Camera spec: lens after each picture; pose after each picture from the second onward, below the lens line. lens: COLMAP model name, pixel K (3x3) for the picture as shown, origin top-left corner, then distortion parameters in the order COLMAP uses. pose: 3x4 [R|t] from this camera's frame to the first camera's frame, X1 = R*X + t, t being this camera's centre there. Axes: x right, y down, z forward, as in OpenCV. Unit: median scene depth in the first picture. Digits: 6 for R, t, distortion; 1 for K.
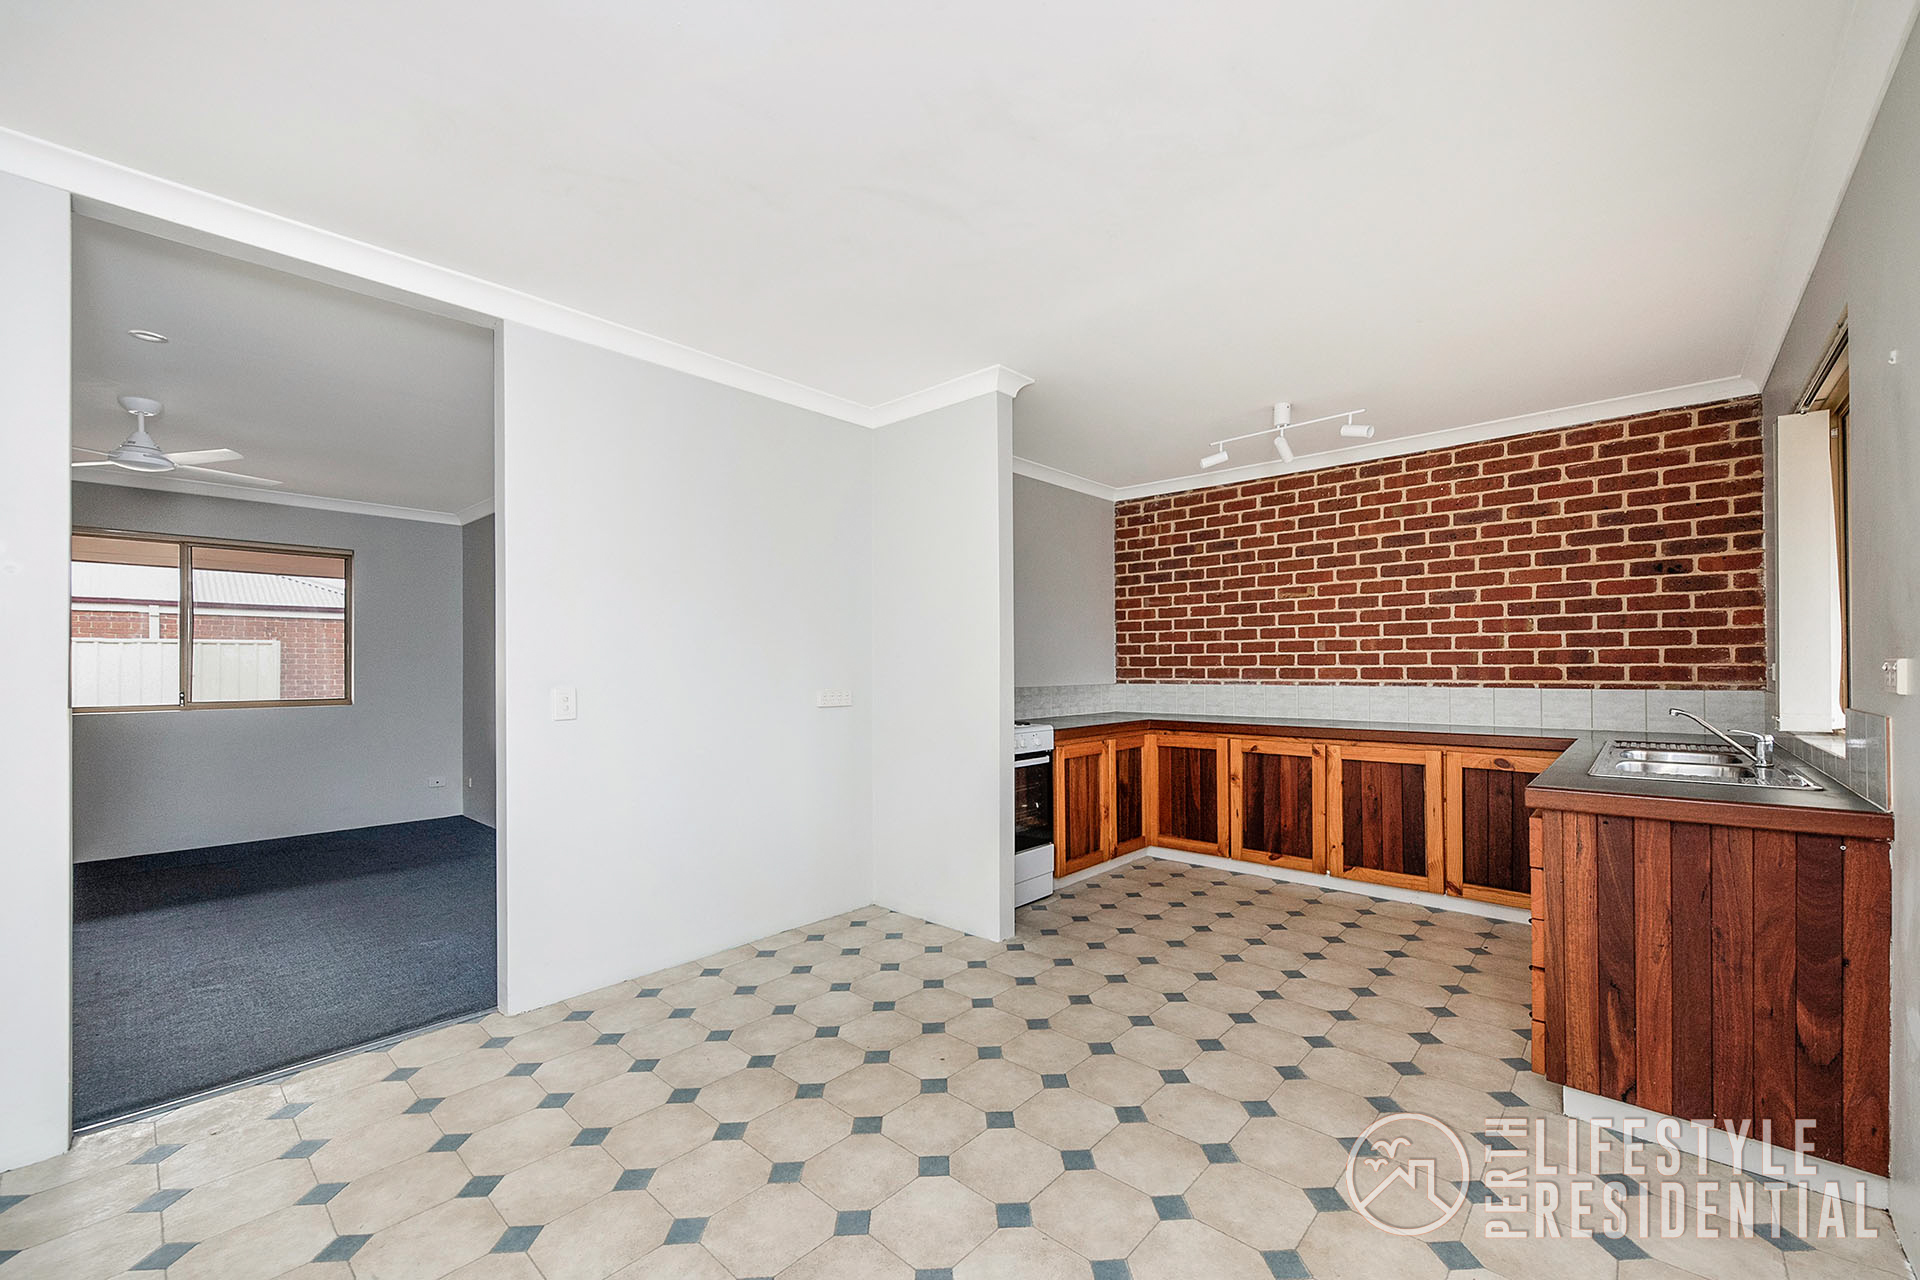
lens RADIAL K [[759.1, 0, 910.6], [0, 759.1, 658.9], [0, 0, 1]] dist [0.005573, -0.002406]
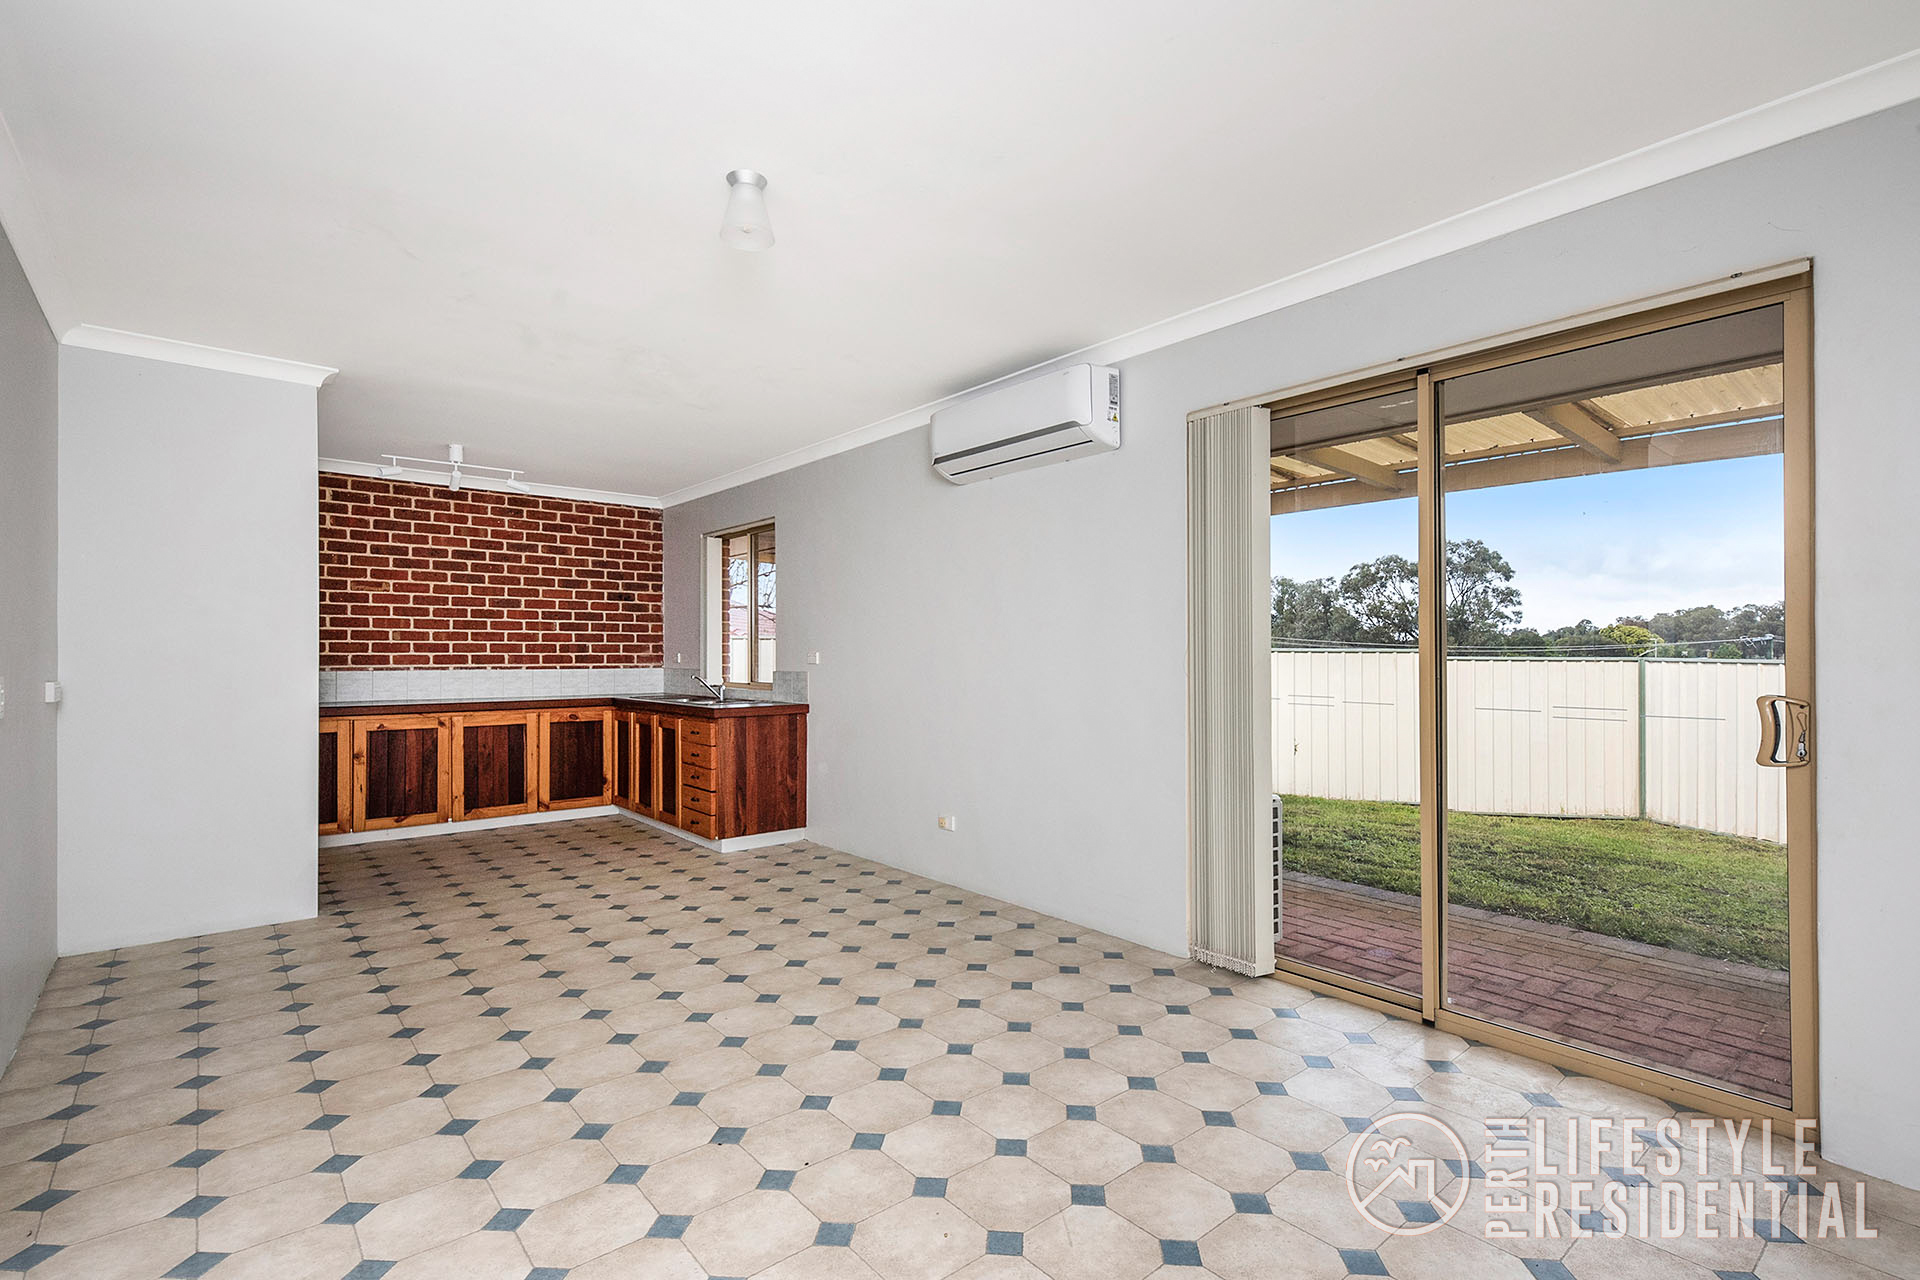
lens RADIAL K [[910.4, 0, 971.3], [0, 910.4, 649.0], [0, 0, 1]] dist [-0.001297, 0.004058]
pose [[0.132021, 0.012112, 0.991173, -0.795978], [-0.012577, 0.999865, -0.010543, 0.006923], [-0.991167, -0.011074, 0.132156, -0.037253]]
